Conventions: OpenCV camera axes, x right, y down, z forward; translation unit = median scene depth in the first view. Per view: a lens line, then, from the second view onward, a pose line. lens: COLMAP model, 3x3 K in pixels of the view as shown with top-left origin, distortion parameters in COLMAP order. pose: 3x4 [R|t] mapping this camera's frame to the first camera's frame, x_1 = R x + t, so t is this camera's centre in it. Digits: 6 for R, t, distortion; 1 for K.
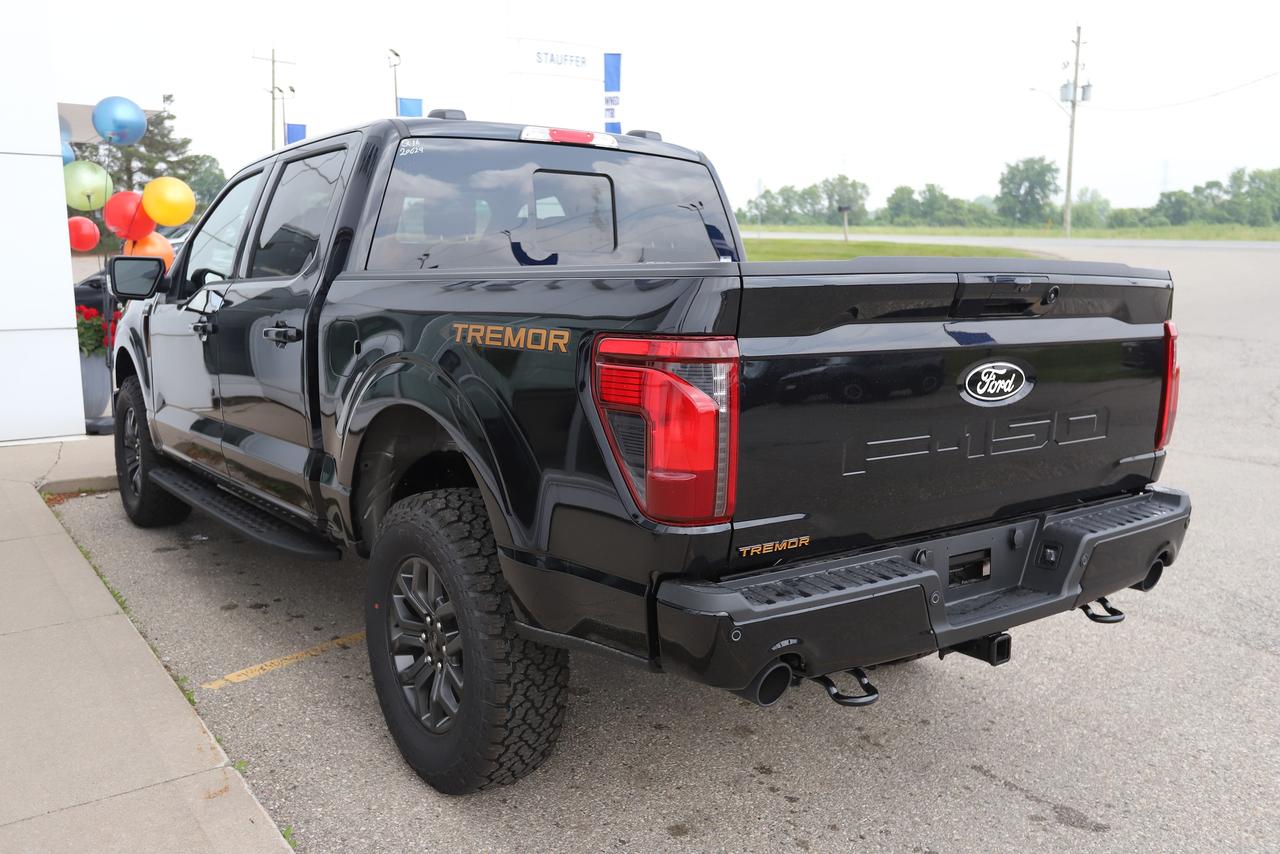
lens RADIAL K [[1105.1, 0, 640.0], [0, 1105.1, 427.0], [0, 0, 1]] dist [0.001799, 0.006921]
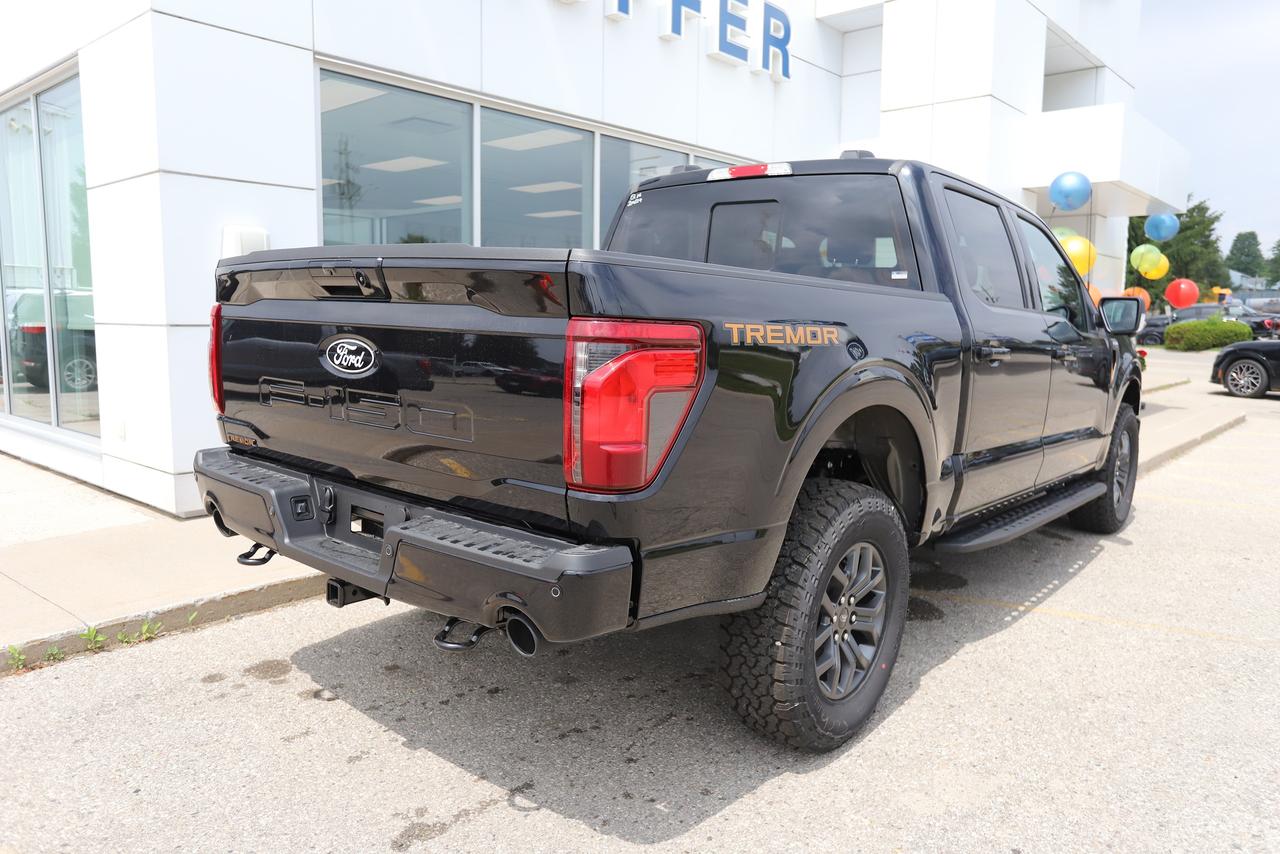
lens RADIAL K [[898.4, 0, 648.6], [0, 898.4, 428.9], [0, 0, 1]] dist [-0.057050, 0.079661]
pose [[0.235896, 0.124487, -0.963772, 1.173501], [-0.163148, 0.982758, 0.087007, -0.088865], [0.957985, 0.136713, 0.252138, 0.982459]]
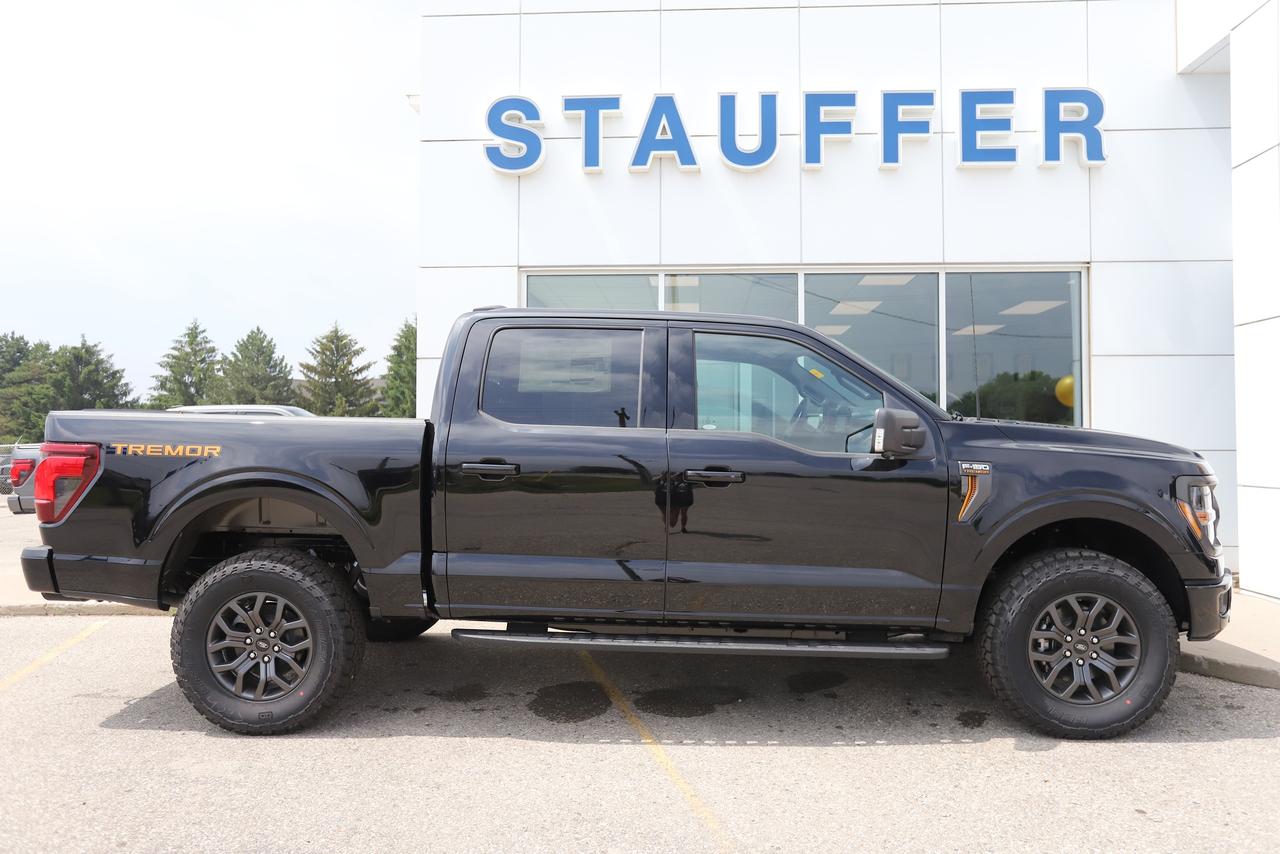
lens RADIAL K [[898.4, 0, 648.6], [0, 898.4, 428.9], [0, 0, 1]] dist [-0.057050, 0.079661]
pose [[-0.626637, -0.010443, -0.779241, 1.032940], [-0.120098, 0.989259, 0.083321, -0.361007], [0.770002, 0.145798, -0.621161, 2.728802]]
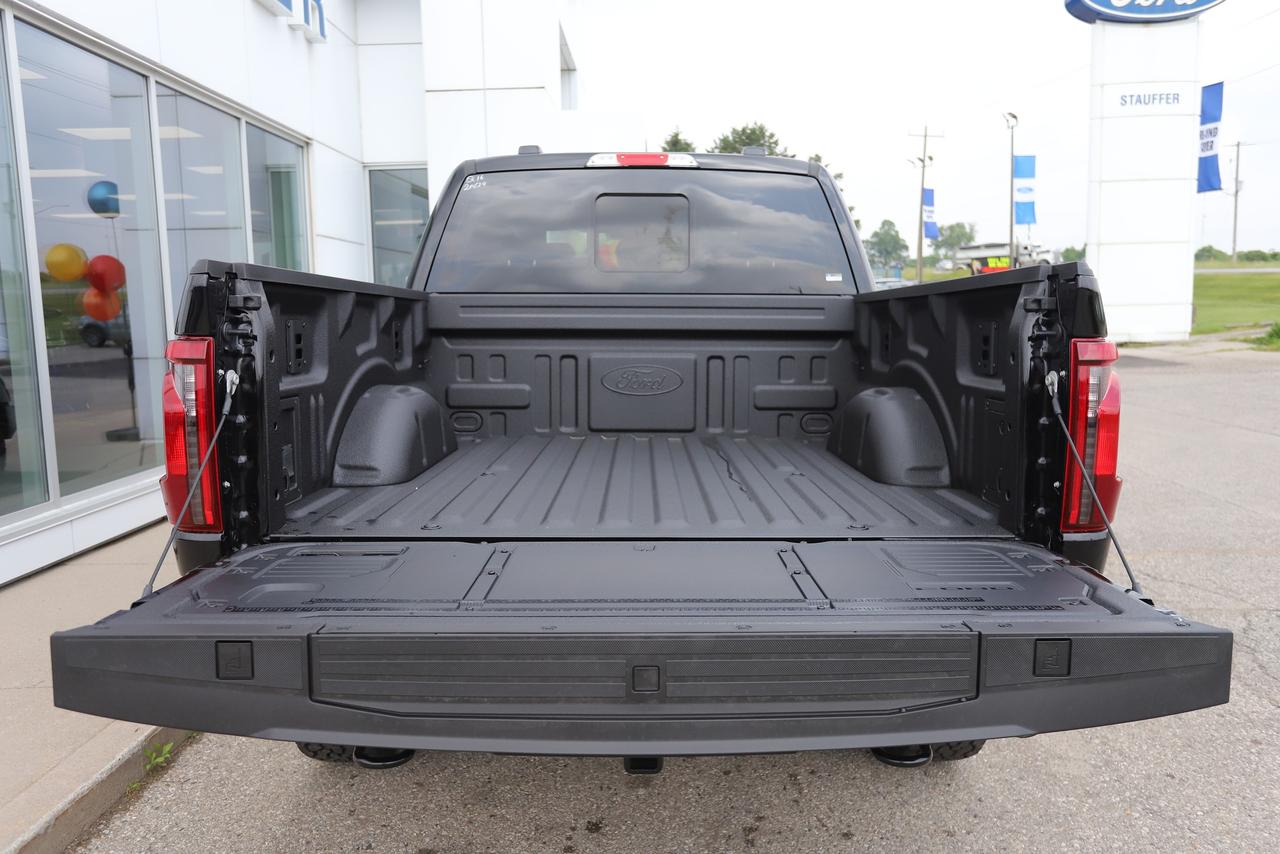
lens RADIAL K [[949.8, 0, 640.0], [0, 949.8, 427.0], [0, 0, 1]] dist [-0.046668, 0.071022]
pose [[0.805696, 0.062339, -0.589040, 0.651010], [-0.075661, 0.997132, 0.002037, -0.025796], [0.587477, 0.042926, 0.808101, 0.425007]]
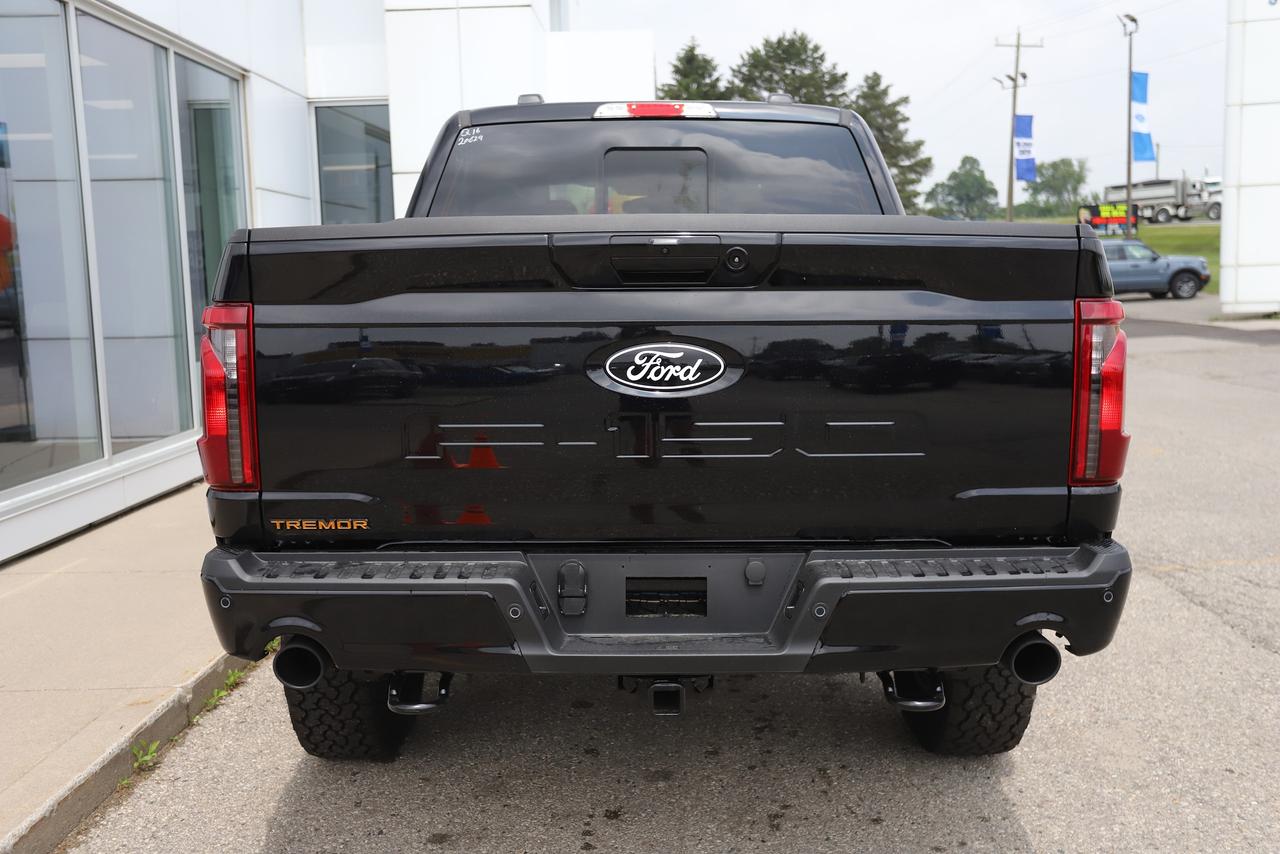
lens RADIAL K [[1246.9, 0, 639.3], [0, 1246.9, 429.7], [0, 0, 1]] dist [-0.005151, 0.082749]
pose [[0.802766, 0.056104, -0.593649, 0.781894], [-0.068862, 0.997626, 0.001164, 0.004730], [0.592305, 0.039945, 0.804723, 0.231936]]
